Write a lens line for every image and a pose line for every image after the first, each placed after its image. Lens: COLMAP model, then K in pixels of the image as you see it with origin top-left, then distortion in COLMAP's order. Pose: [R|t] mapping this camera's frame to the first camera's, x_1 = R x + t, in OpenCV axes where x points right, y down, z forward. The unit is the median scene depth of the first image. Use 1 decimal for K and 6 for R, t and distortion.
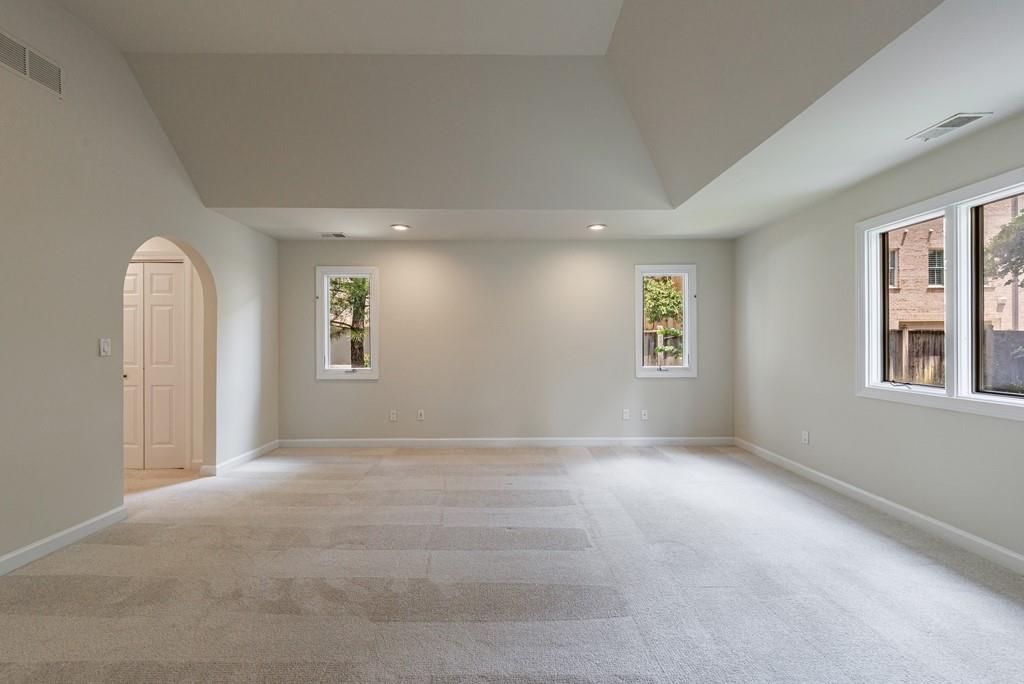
lens RADIAL K [[407.8, 0, 509.7], [0, 407.8, 339.4], [0, 0, 1]] dist [-0.000867, -0.000054]
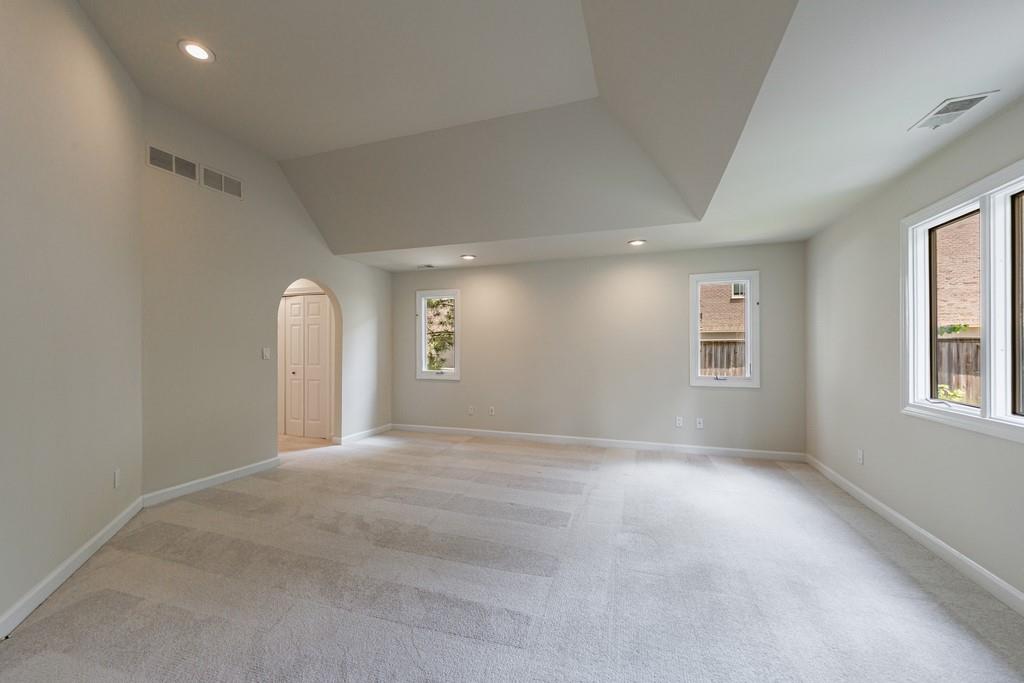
lens RADIAL K [[383.5, 0, 511.2], [0, 383.5, 344.6], [0, 0, 1]] dist [0.002965, -0.000718]
pose [[0.946006, -0.001302, -0.324146, 0.316380], [-0.000102, 0.999991, -0.004316, -0.007498], [0.324149, 0.004116, 0.945997, -0.074995]]
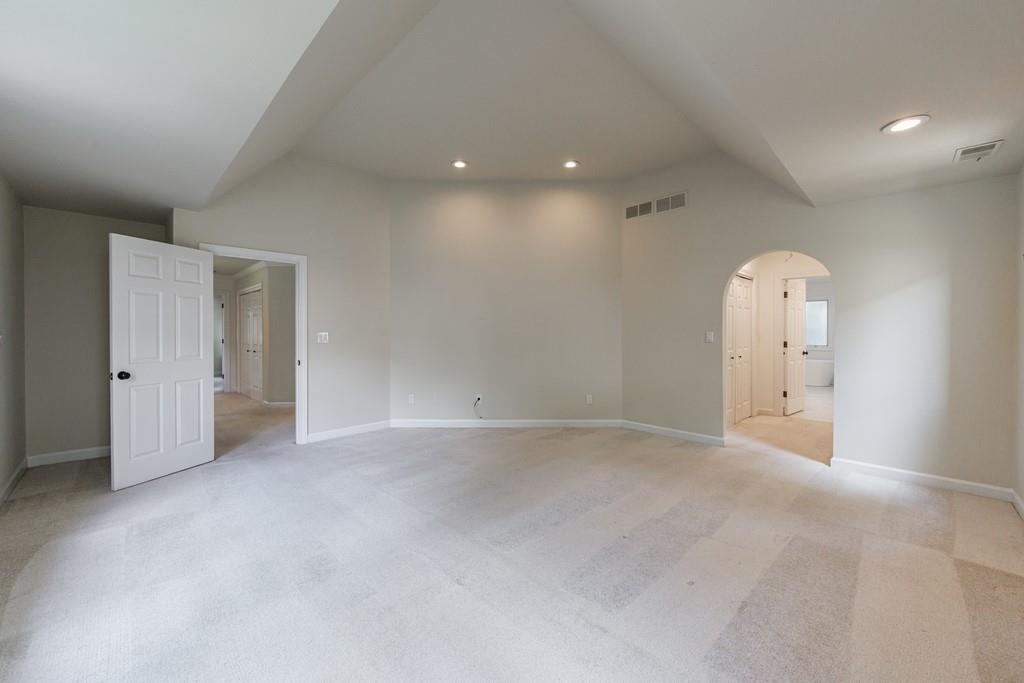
lens RADIAL K [[407.8, 0, 507.0], [0, 407.8, 337.6], [0, 0, 1]] dist [-0.000867, -0.000054]
pose [[-0.712314, 0.009242, -0.701800, 0.660641], [0.002396, 0.999939, 0.010736, 0.000240], [0.701857, 0.005965, -0.712293, 1.365428]]
